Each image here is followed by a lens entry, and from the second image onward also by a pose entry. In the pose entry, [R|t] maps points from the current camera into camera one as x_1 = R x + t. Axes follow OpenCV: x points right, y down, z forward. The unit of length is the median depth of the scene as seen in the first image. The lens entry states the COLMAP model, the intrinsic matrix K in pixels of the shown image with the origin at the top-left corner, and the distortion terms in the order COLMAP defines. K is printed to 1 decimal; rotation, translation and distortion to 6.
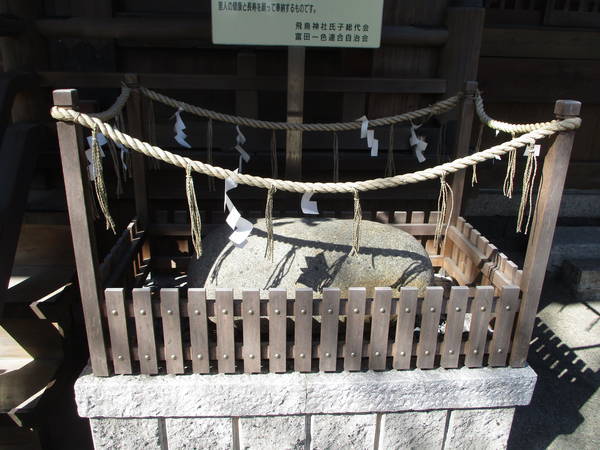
lens RADIAL K [[514.9, 0, 299.5], [0, 514.9, 224.0], [0, 0, 1]] dist [-0.040755, -0.000639]
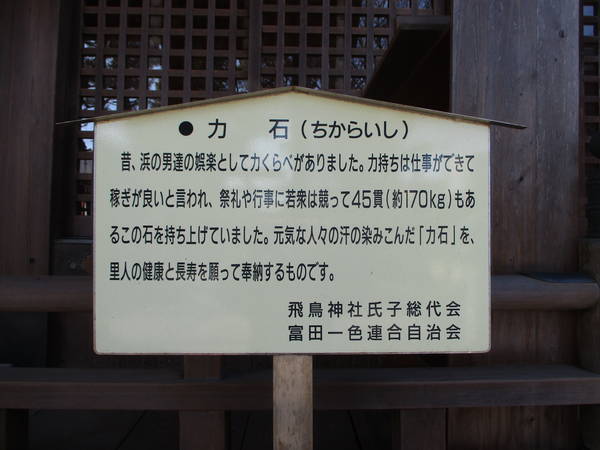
lens RADIAL K [[514.9, 0, 300.6], [0, 514.9, 224.8], [0, 0, 1]] dist [-0.040755, -0.000639]
pose [[0.998185, -0.028775, -0.052901, 0.027051], [0.007811, 0.932897, -0.360060, -0.296132], [0.059712, 0.358993, 0.931428, 0.569971]]
